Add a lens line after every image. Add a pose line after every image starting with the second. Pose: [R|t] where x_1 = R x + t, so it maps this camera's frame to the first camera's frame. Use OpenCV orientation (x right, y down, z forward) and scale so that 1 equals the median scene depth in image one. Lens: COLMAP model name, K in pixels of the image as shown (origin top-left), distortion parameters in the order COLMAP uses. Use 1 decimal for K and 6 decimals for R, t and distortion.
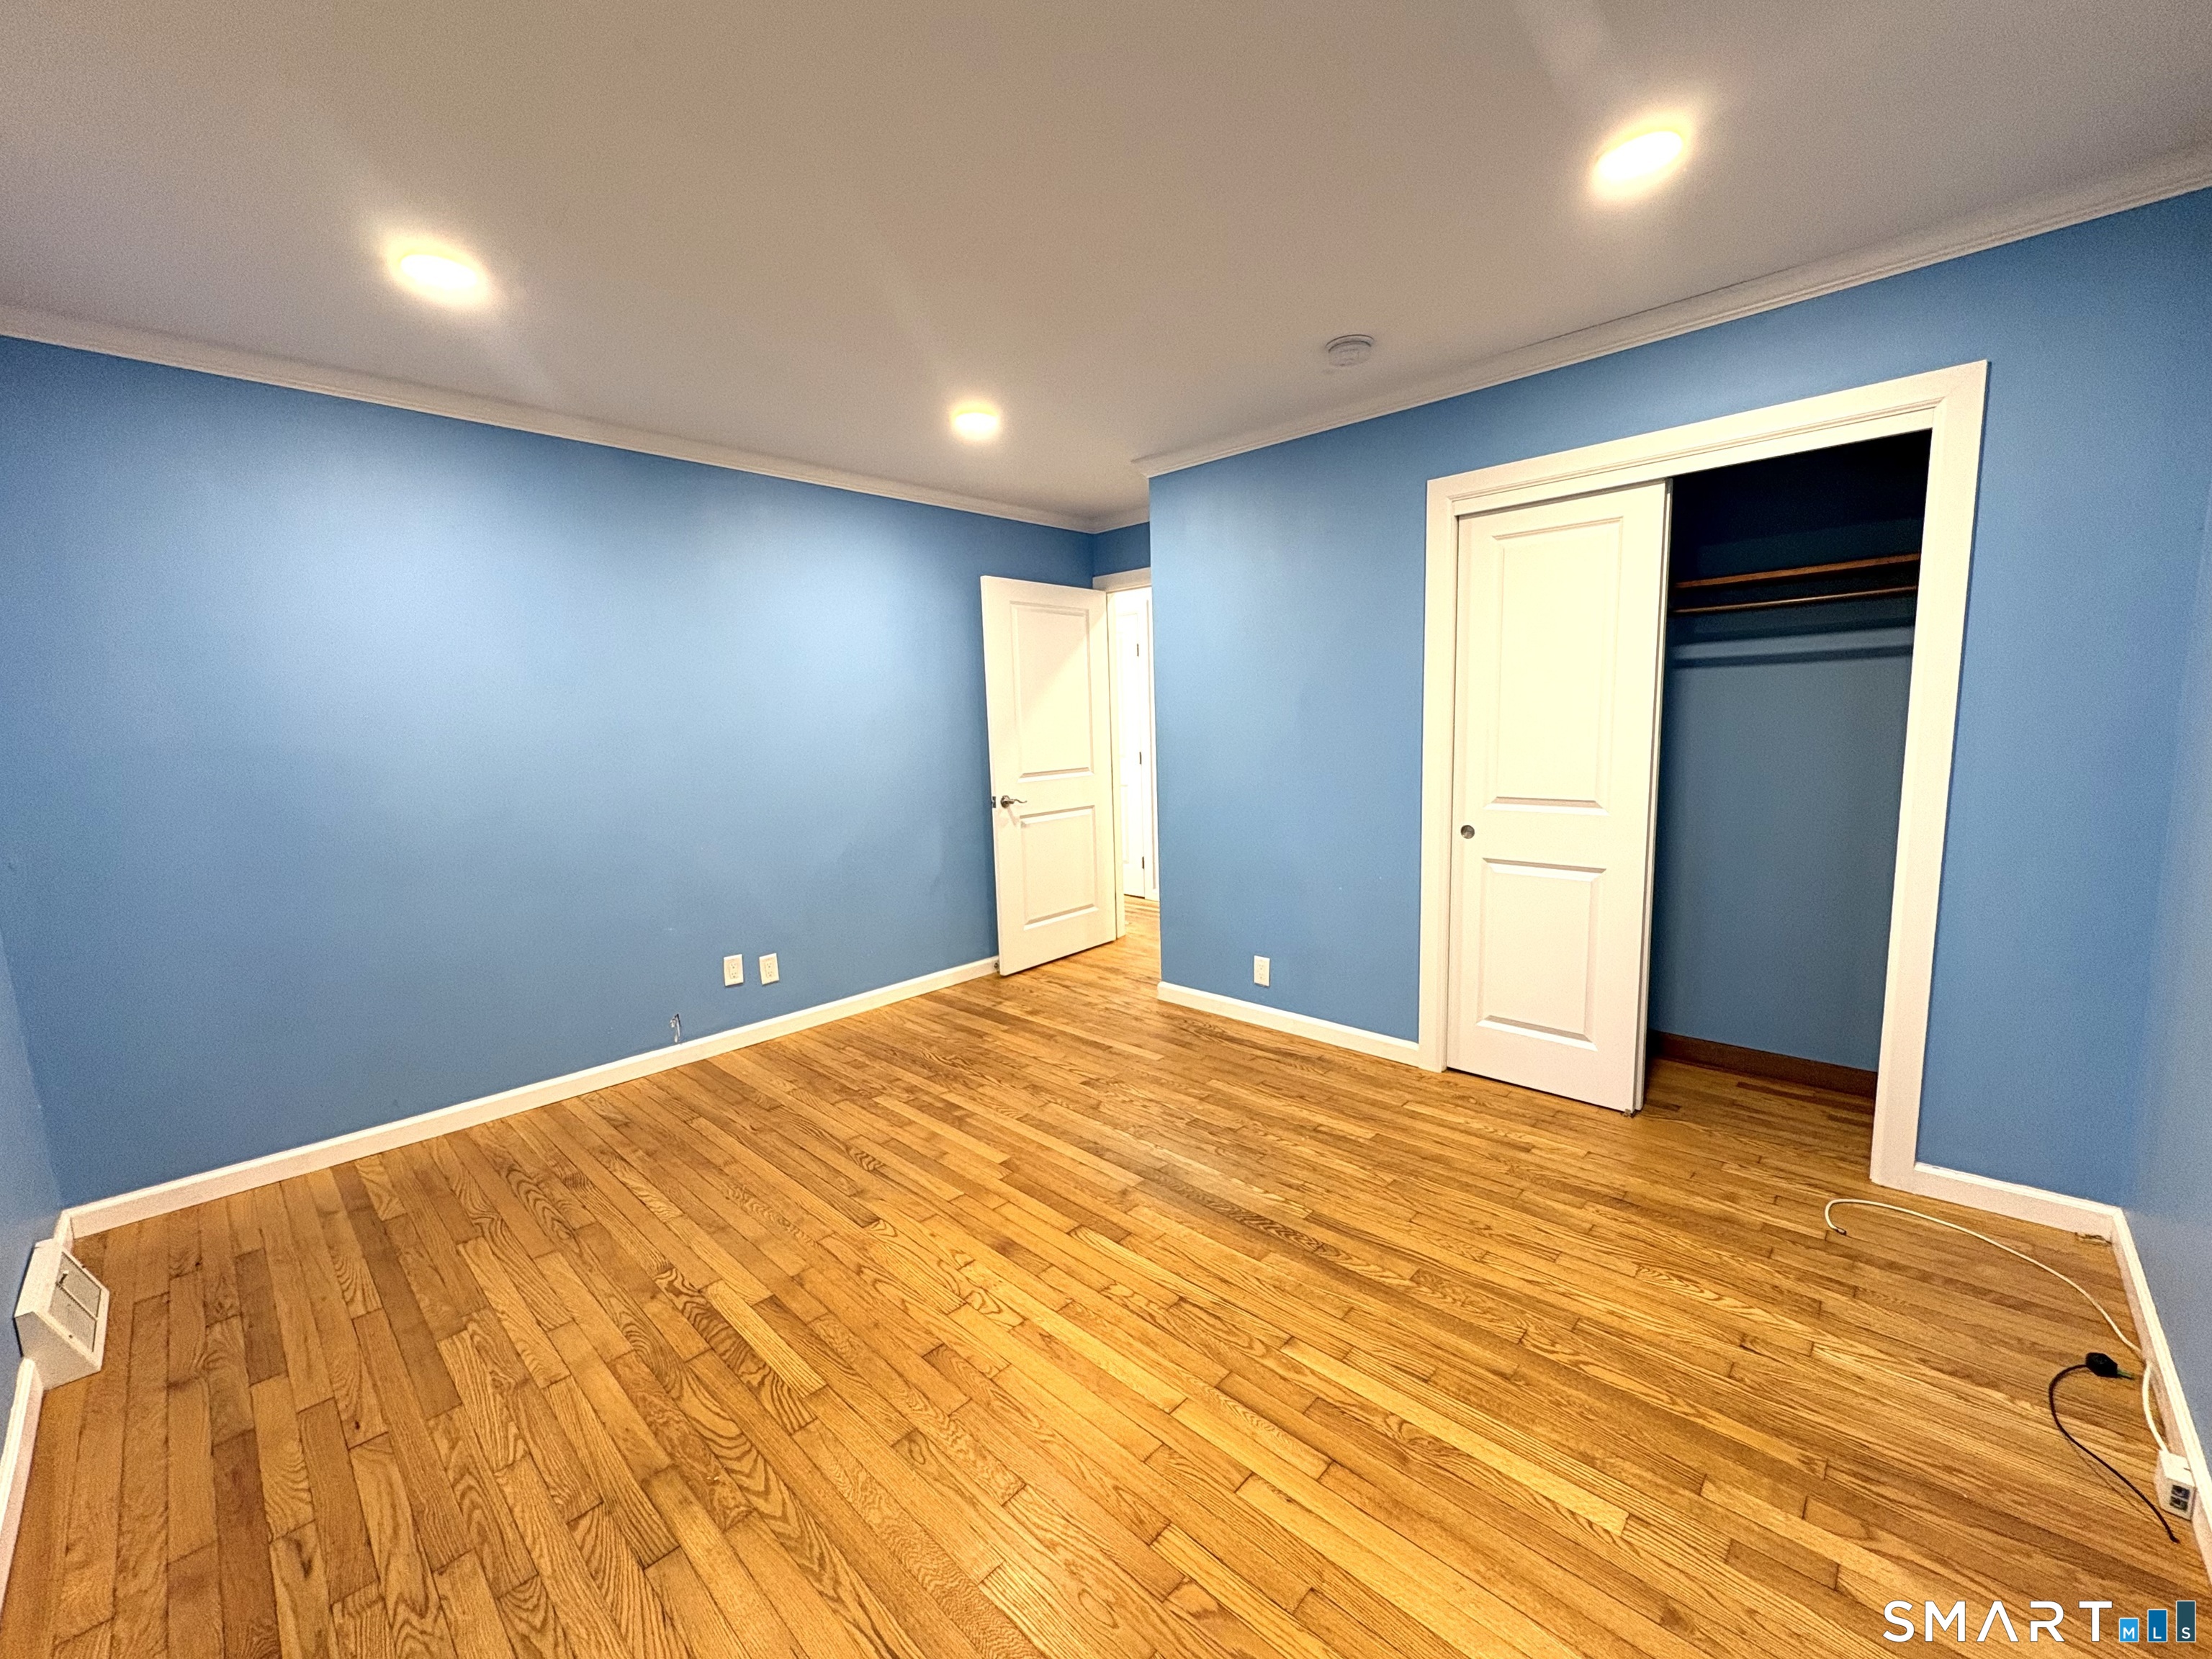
lens RADIAL K [[878.0, 0, 1108.4], [0, 878.0, 827.8], [0, 0, 1]] dist [0.000480, 0.000073]
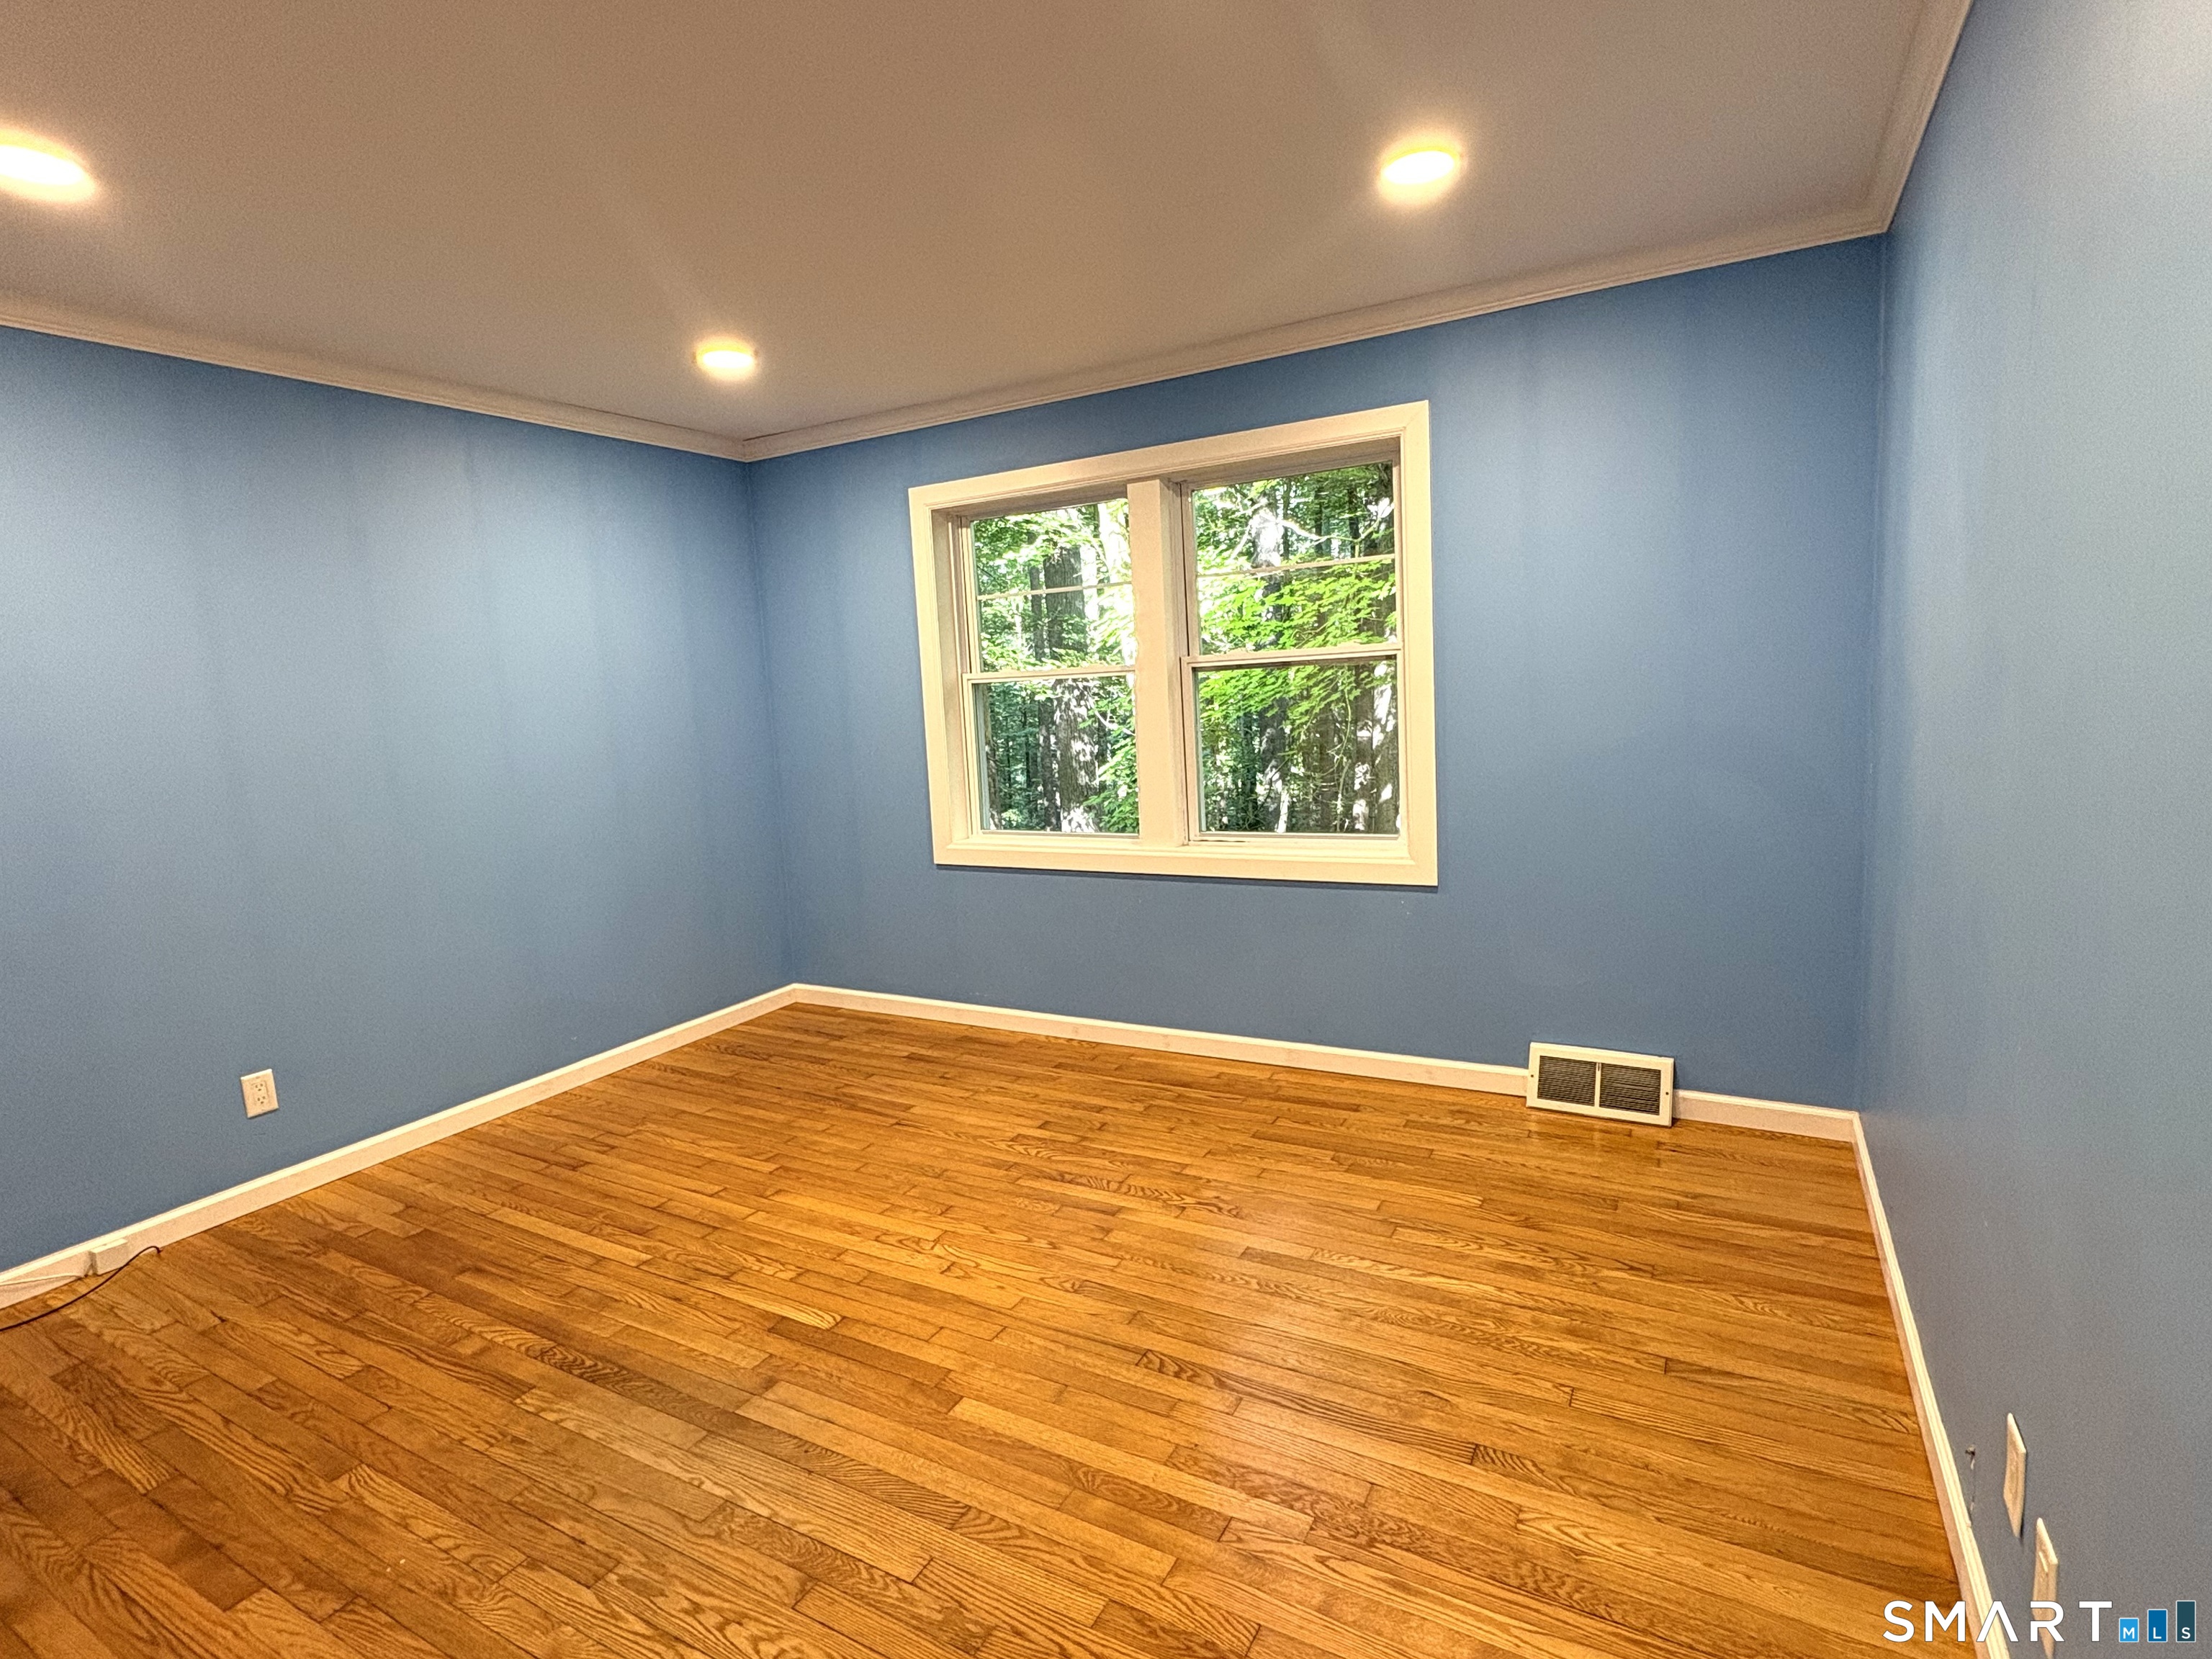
lens RADIAL K [[1101.5, 0, 1104.4], [0, 1101.5, 829.8], [0, 0, 1]] dist [-0.002050, -0.000196]
pose [[-0.968324, 0.113658, -0.222331, -0.108623], [0.053105, 0.963768, 0.261402, -0.268147], [0.243986, 0.241315, -0.939275, 1.993820]]
